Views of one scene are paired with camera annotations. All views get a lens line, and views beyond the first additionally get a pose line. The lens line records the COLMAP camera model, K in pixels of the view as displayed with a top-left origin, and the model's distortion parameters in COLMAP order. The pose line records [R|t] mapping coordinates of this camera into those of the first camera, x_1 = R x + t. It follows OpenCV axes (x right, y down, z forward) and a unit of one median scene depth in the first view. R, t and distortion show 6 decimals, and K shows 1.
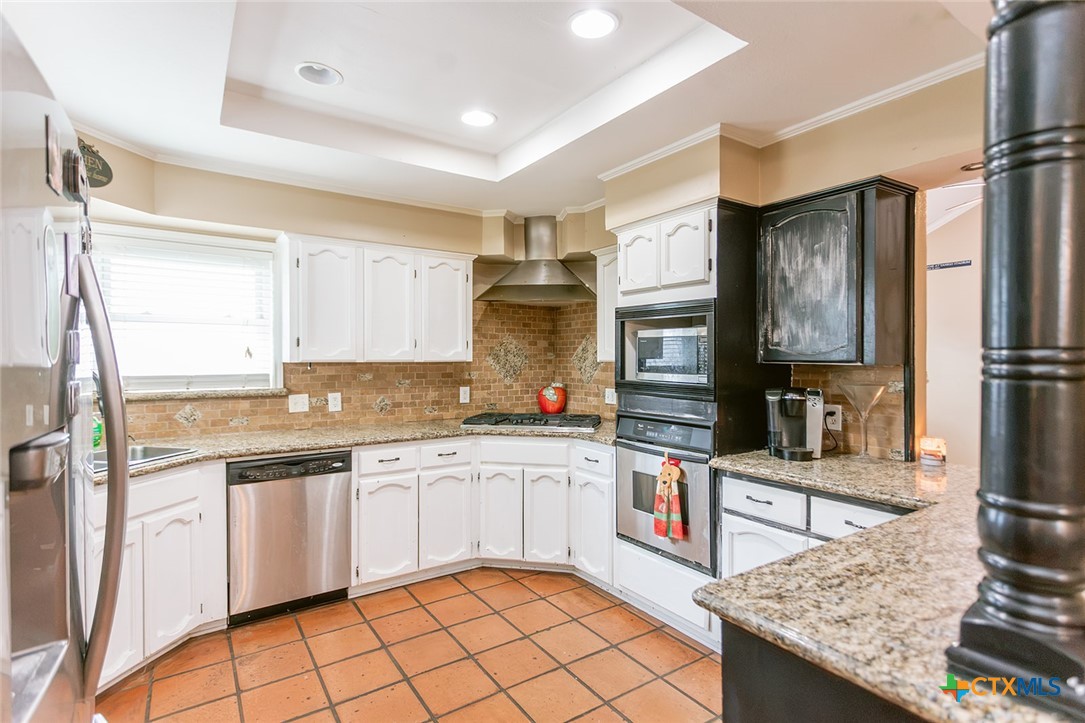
lens RADIAL K [[526.1, 0, 541.7], [0, 526.1, 357.6], [0, 0, 1]] dist [0.017942, 0.000477]
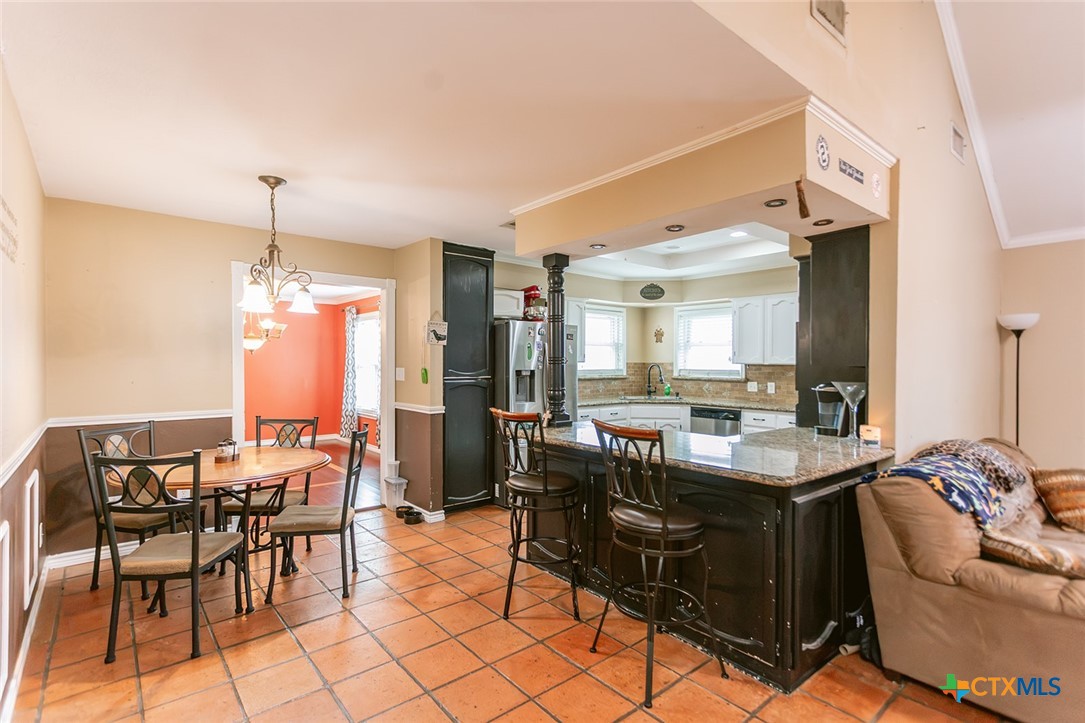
lens RADIAL K [[515.4, 0, 533.0], [0, 515.4, 365.2], [0, 0, 1]] dist [0.013526, 0.000507]
pose [[0.099993, 0.008480, -0.994952, 1.265866], [-0.008256, 0.999936, 0.007693, 0.004610], [0.994954, 0.007445, 0.100057, 0.069027]]
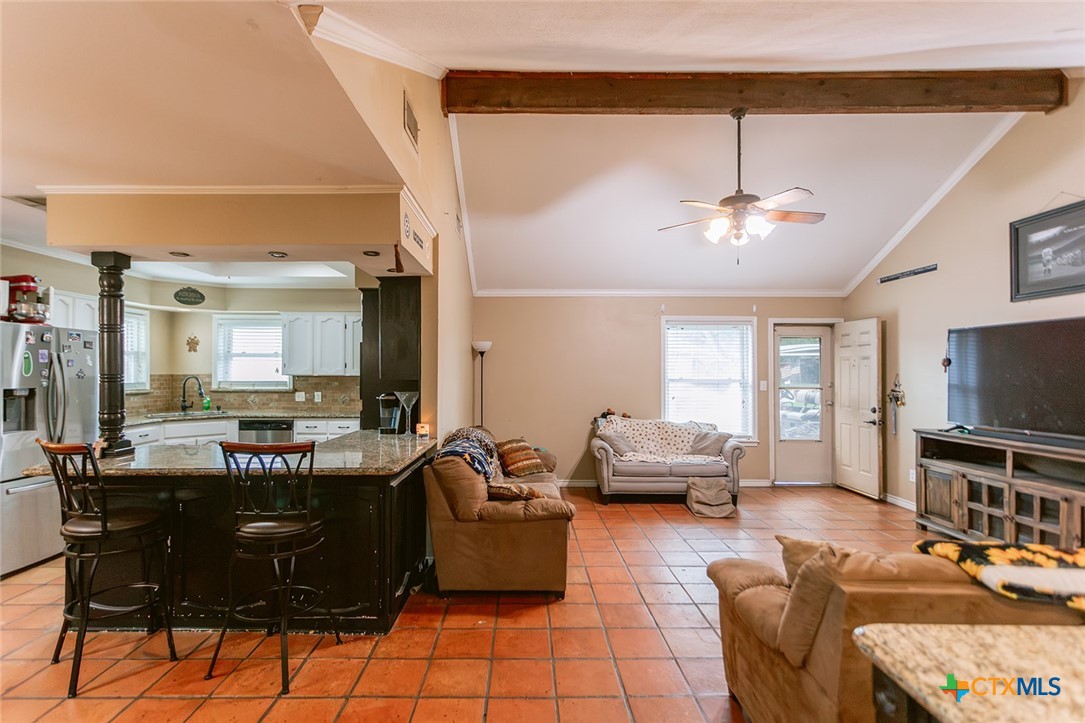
lens RADIAL K [[518.6, 0, 528.1], [0, 518.6, 366.6], [0, 0, 1]] dist [0.004332, 0.000337]
pose [[0.833521, -0.000114, -0.552488, 1.313794], [-0.005344, 0.999952, -0.008269, -0.012671], [0.552462, 0.009845, 0.833480, -0.126041]]
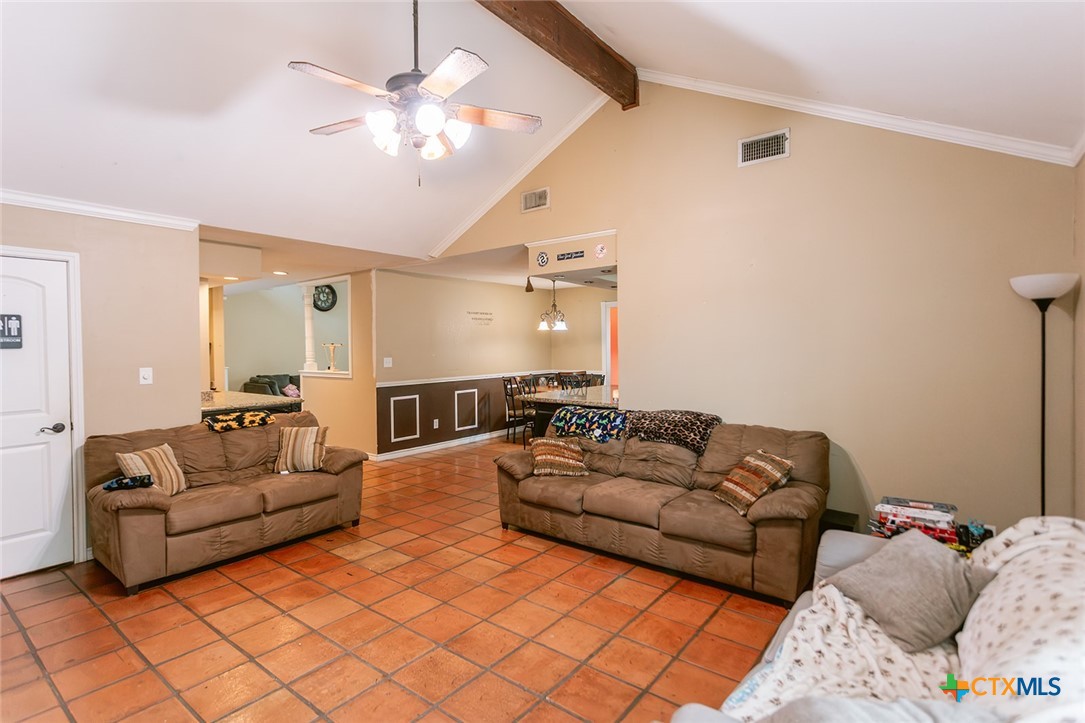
lens RADIAL K [[531.2, 0, 530.0], [0, 531.2, 356.6], [0, 0, 1]] dist [0.001598, -0.000167]
pose [[-0.952398, 0.015695, -0.304453, 1.145441], [0.010173, 0.999754, 0.019714, -0.015115], [0.304688, 0.015679, -0.952323, 1.931971]]
